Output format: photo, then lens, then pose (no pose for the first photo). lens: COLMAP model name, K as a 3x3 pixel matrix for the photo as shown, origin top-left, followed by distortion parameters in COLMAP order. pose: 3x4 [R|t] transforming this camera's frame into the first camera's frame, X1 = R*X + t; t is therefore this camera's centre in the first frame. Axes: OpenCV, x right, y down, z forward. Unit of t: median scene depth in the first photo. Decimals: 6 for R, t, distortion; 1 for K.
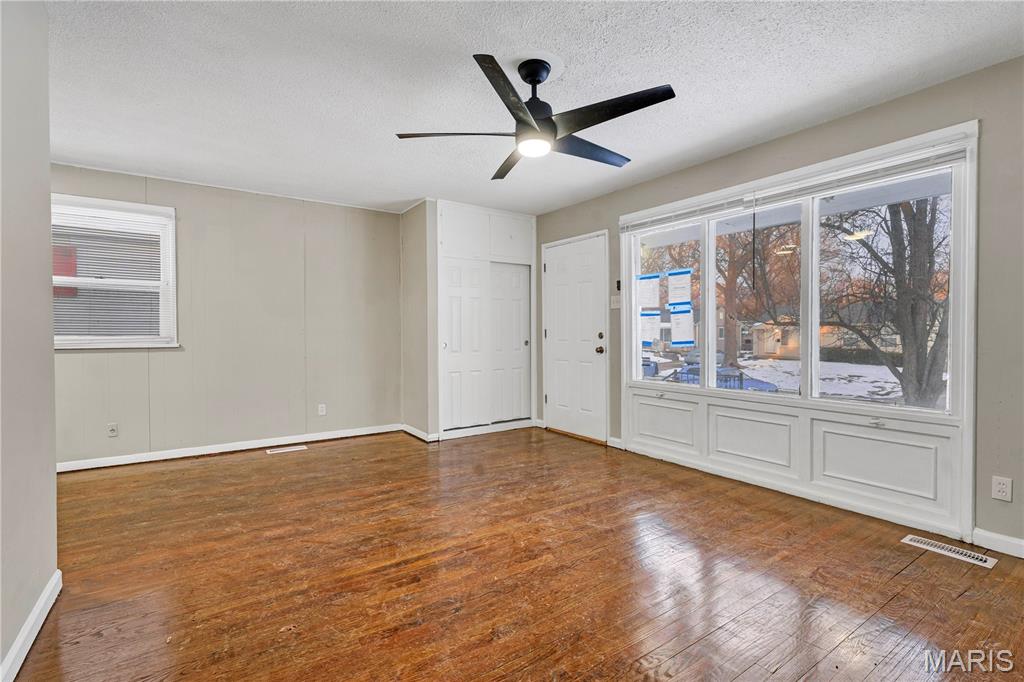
lens RADIAL K [[466.9, 0, 512.0], [0, 466.9, 341.0], [0, 0, 1]] dist [-0.001667, 0.000203]
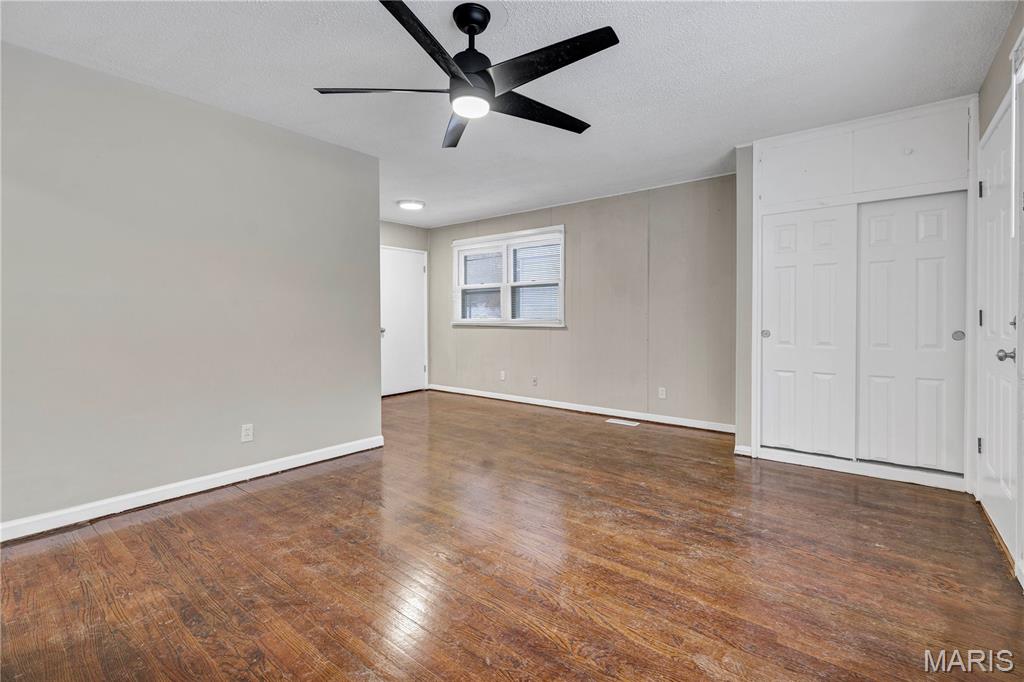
lens RADIAL K [[458.2, 0, 513.2], [0, 458.2, 329.7], [0, 0, 1]] dist [-0.002965, -0.000091]
pose [[0.295249, 0.024629, -0.955103, 0.691435], [-0.017548, 0.999639, 0.020352, -0.006235], [0.955259, 0.010751, 0.295574, 0.634553]]
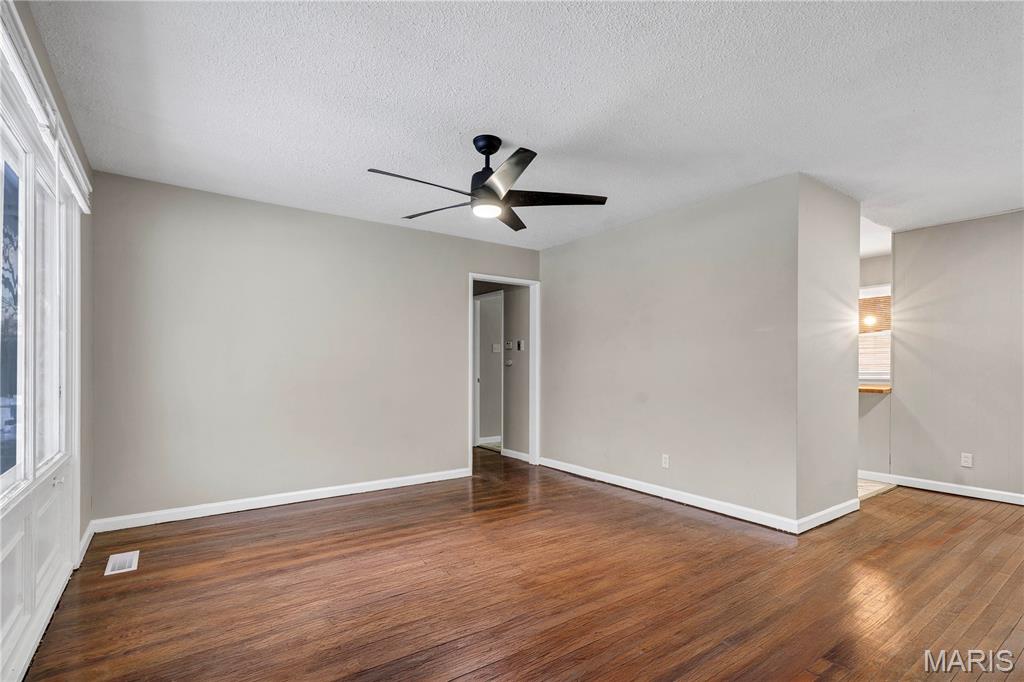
lens RADIAL K [[481.2, 0, 511.9], [0, 481.2, 366.9], [0, 0, 1]] dist [-0.000172, 0.000061]
pose [[-0.999790, -0.002394, -0.020330, 0.056652], [-0.002801, 0.999796, 0.019986, -0.032599], [0.020278, 0.020038, -0.999594, 1.629785]]
